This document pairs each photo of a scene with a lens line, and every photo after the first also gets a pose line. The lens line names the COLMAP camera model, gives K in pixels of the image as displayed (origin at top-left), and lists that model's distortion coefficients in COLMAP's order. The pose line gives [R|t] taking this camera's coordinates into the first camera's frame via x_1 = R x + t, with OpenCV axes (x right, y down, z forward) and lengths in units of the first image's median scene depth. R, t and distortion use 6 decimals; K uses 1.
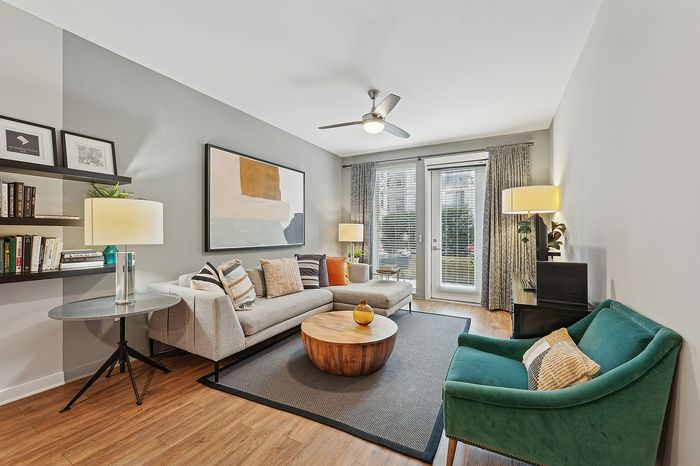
lens RADIAL K [[278.2, 0, 352.1], [0, 278.2, 232.3], [0, 0, 1]] dist [-0.002343, -0.000358]
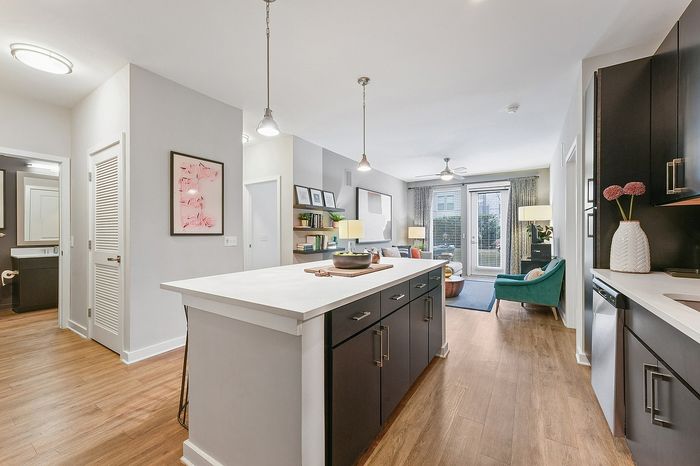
lens RADIAL K [[276.2, 0, 347.8], [0, 276.2, 234.1], [0, 0, 1]] dist [-0.000285, -0.000127]
pose [[0.997120, -0.008490, -0.075357, -0.415514], [0.008885, 0.999948, 0.004914, -0.003718], [0.075311, -0.005570, 0.997145, -0.846247]]
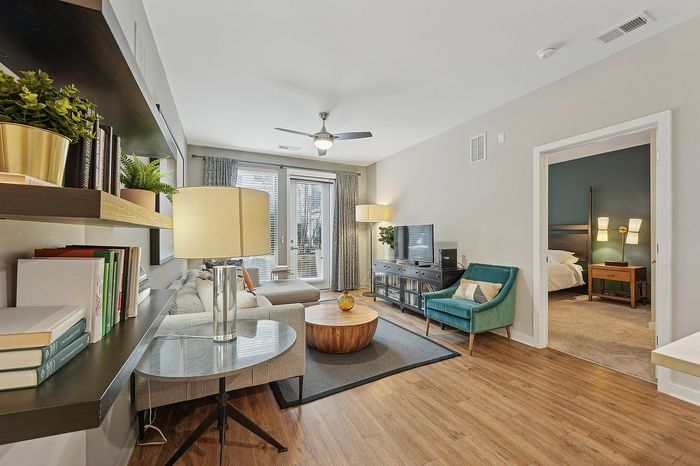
lens RADIAL K [[281.6, 0, 350.0], [0, 281.6, 233.0], [0, 0, 1]] dist [-0.000786, -0.000296]
pose [[0.579627, -0.001092, 0.814881, -0.745116], [0.002807, 0.999996, -0.000657, -0.005808], [-0.814877, 0.002668, 0.579628, 0.207882]]
